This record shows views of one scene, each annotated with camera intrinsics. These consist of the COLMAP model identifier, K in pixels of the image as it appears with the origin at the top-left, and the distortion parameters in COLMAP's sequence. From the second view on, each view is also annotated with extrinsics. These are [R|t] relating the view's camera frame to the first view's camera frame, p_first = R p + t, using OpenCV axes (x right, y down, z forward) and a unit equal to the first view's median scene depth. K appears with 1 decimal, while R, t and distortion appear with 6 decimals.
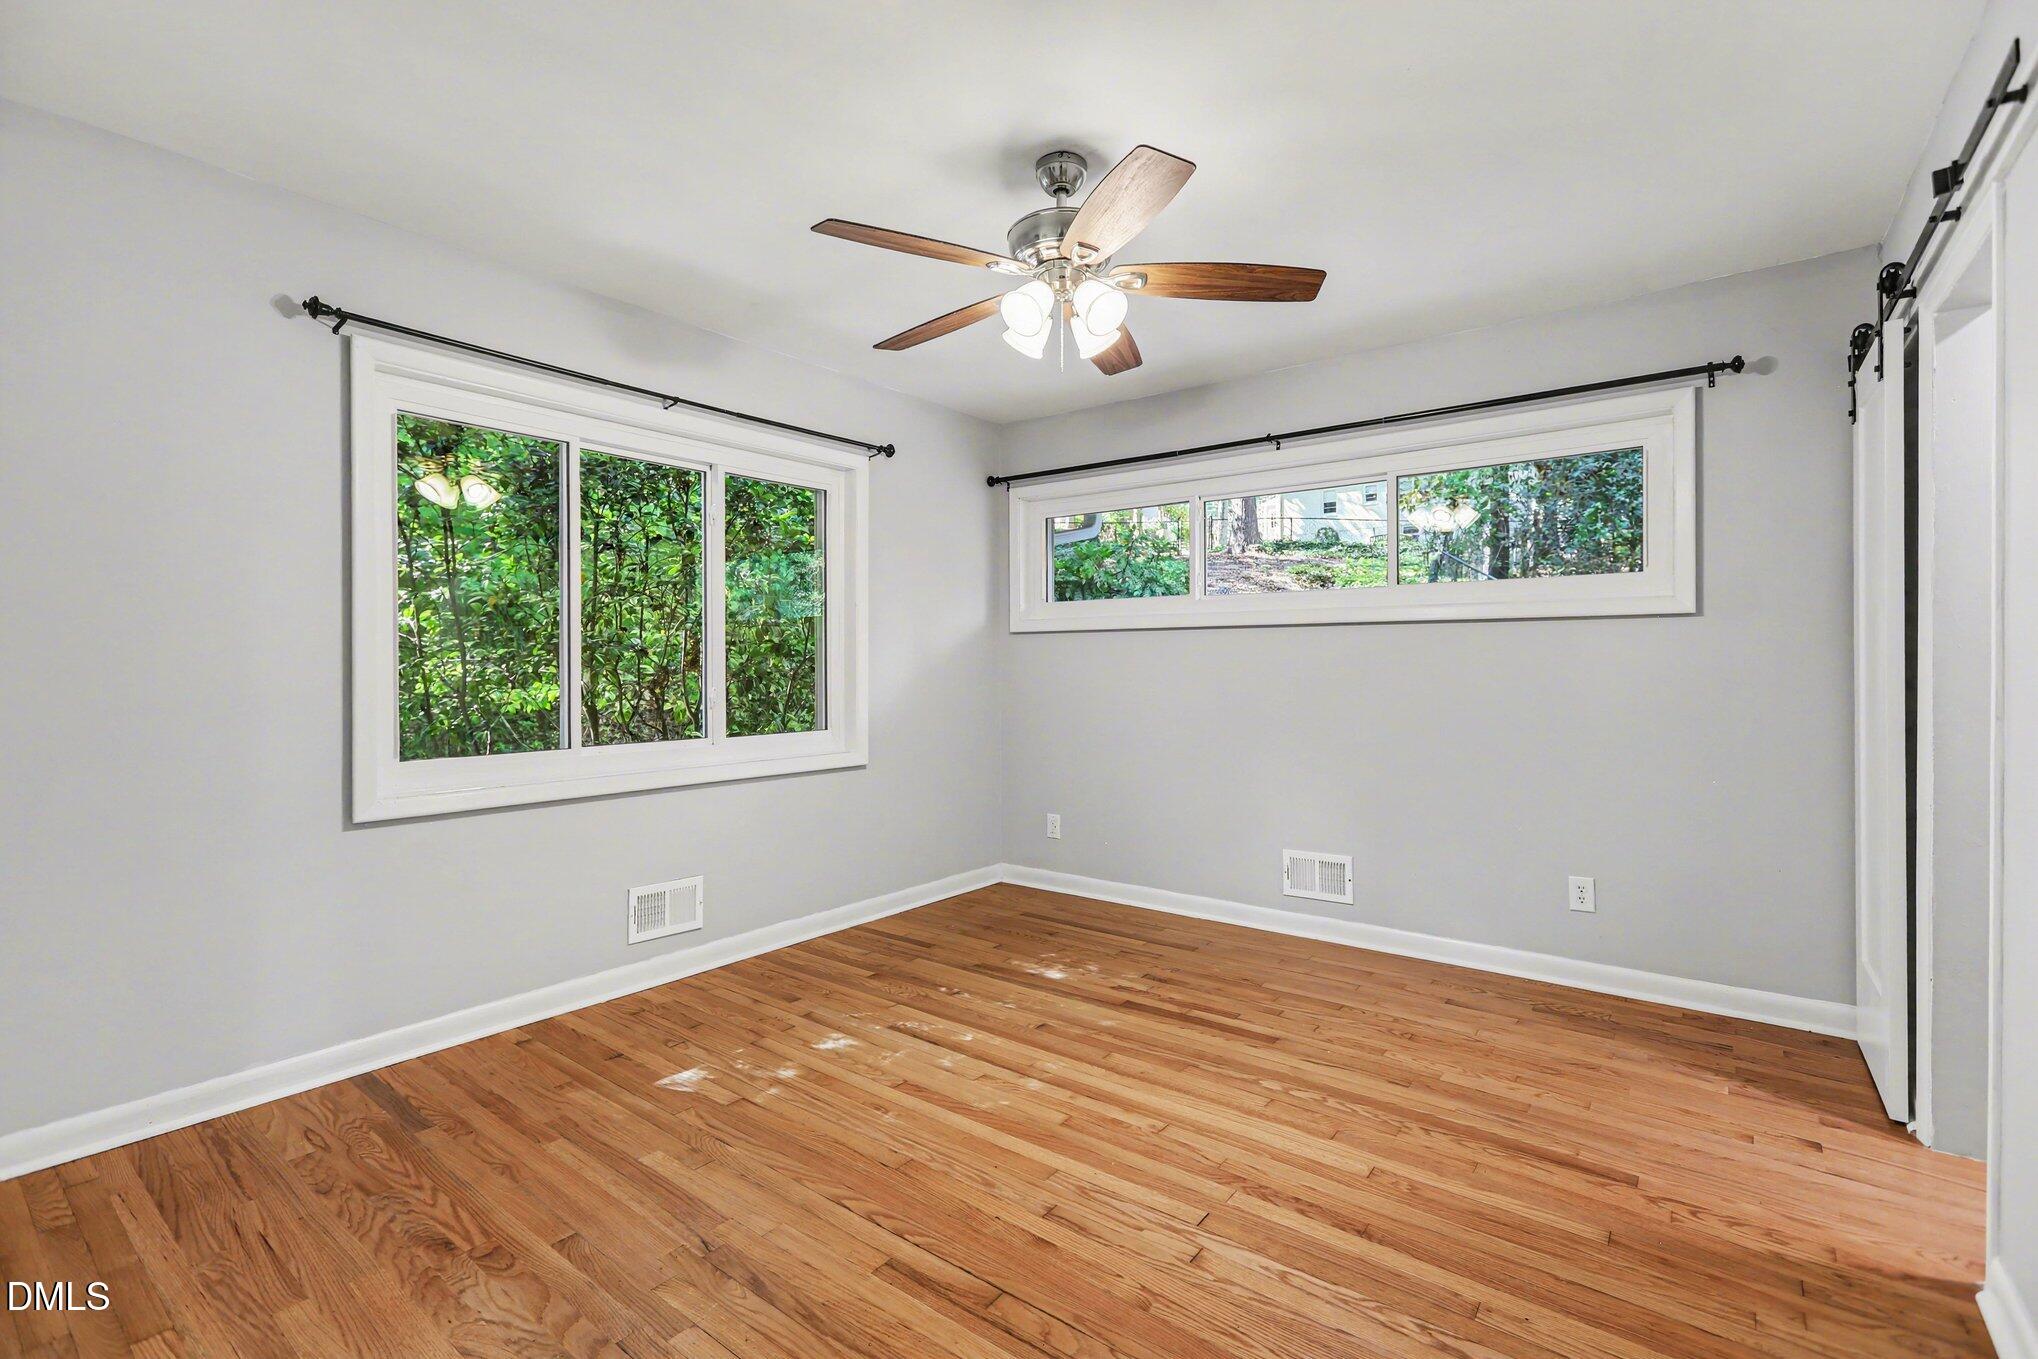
lens RADIAL K [[922.1, 0, 1019.0], [0, 922.1, 679.5], [0, 0, 1]] dist [-0.000236, 0.000163]
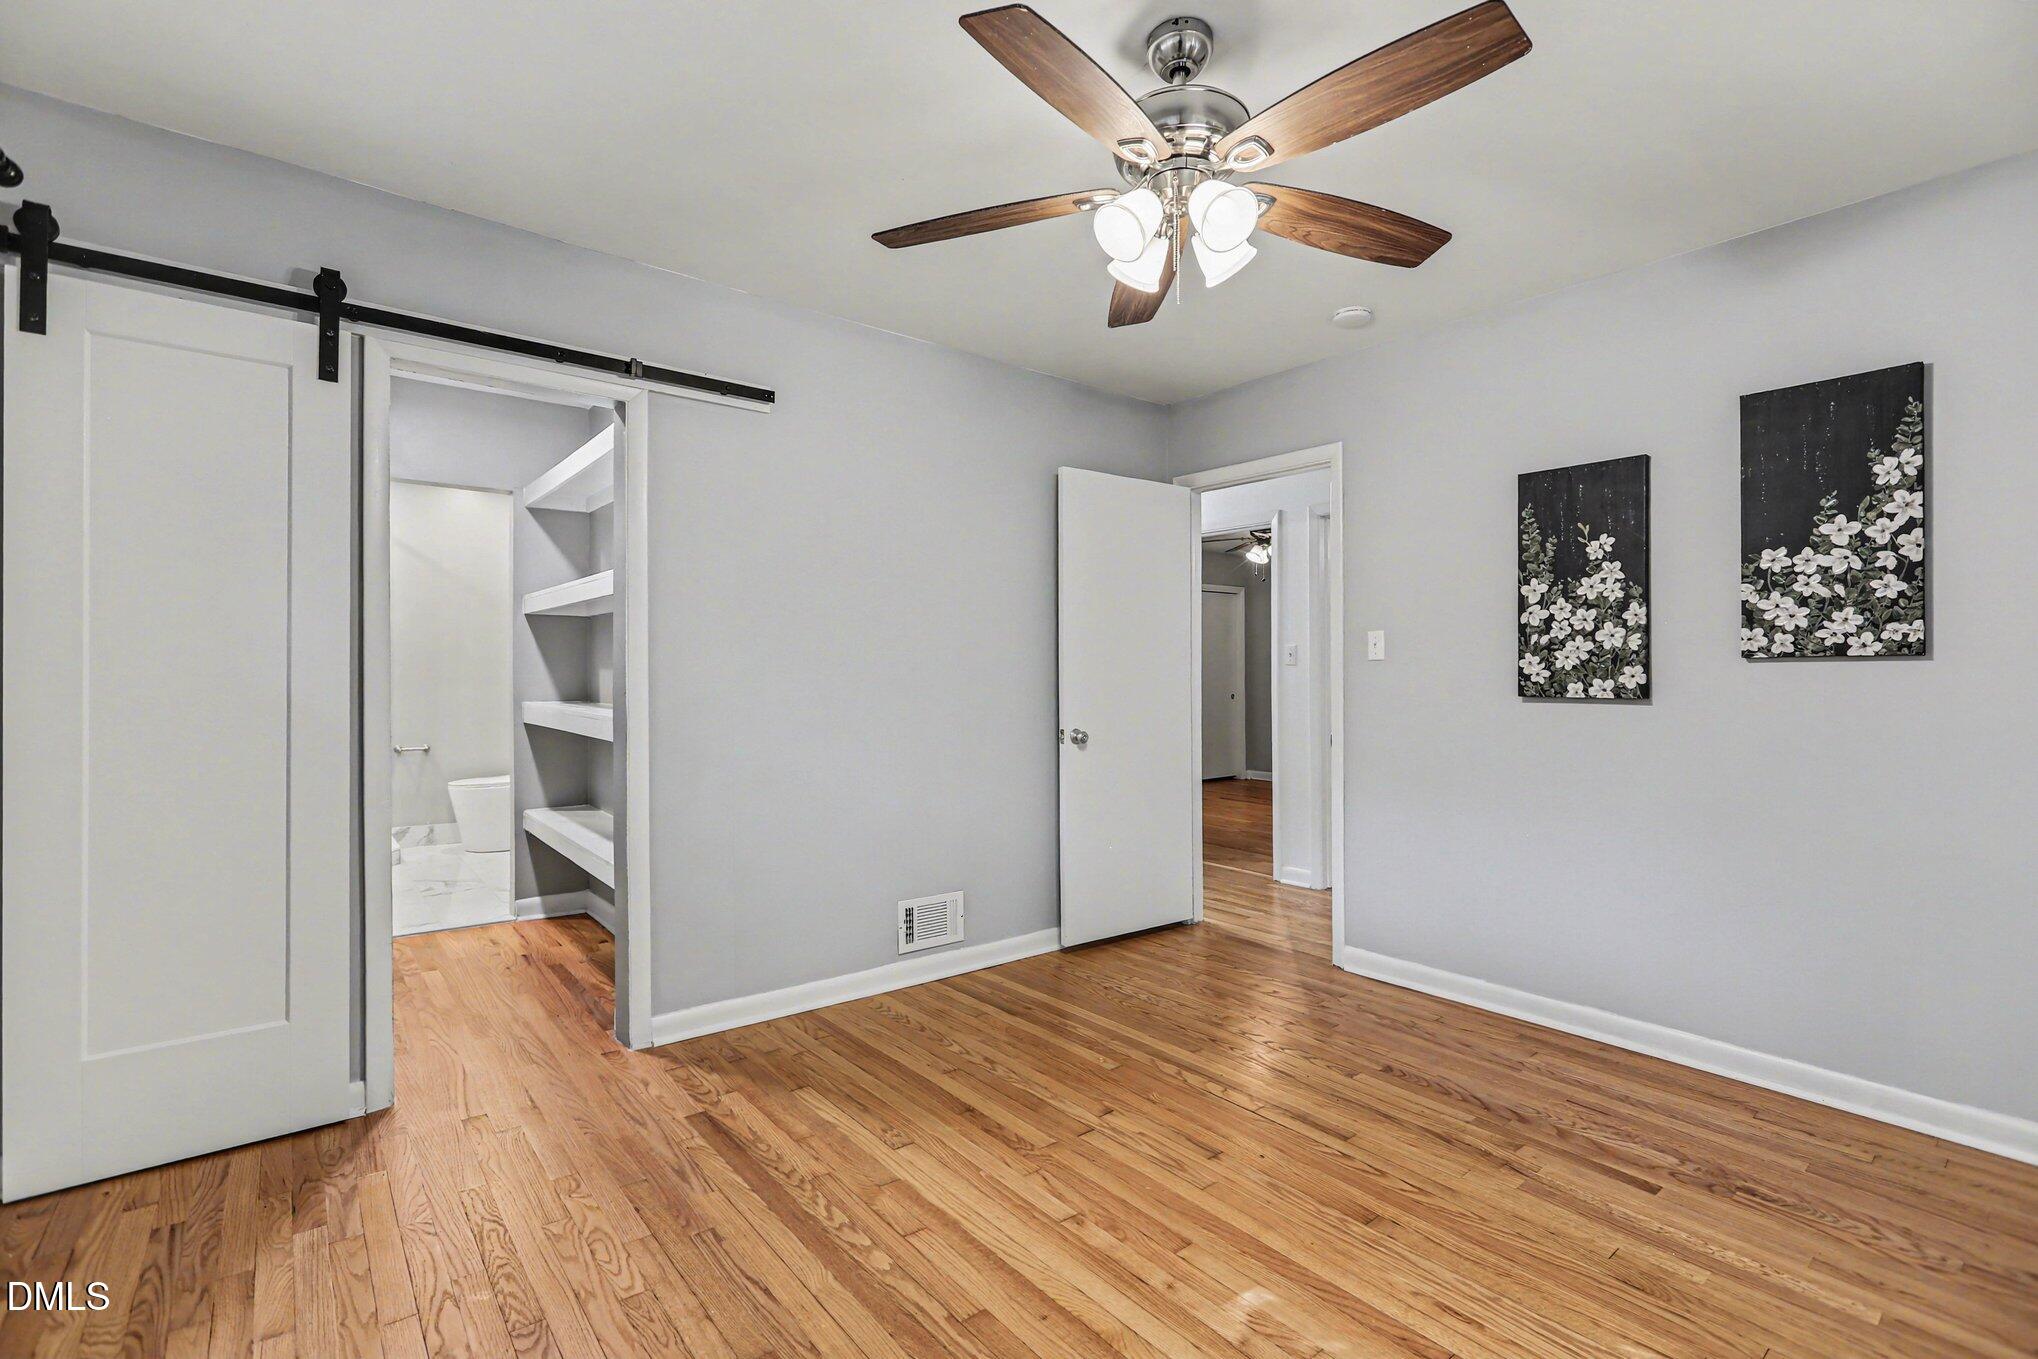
lens RADIAL K [[922.1, 0, 1019.0], [0, 922.1, 679.5], [0, 0, 1]] dist [-0.000236, 0.000163]
pose [[-0.971854, -0.013247, 0.235210, 0.008104], [-0.008582, 0.999746, 0.020845, -0.031683], [-0.235426, 0.018239, -0.971721, 2.098449]]
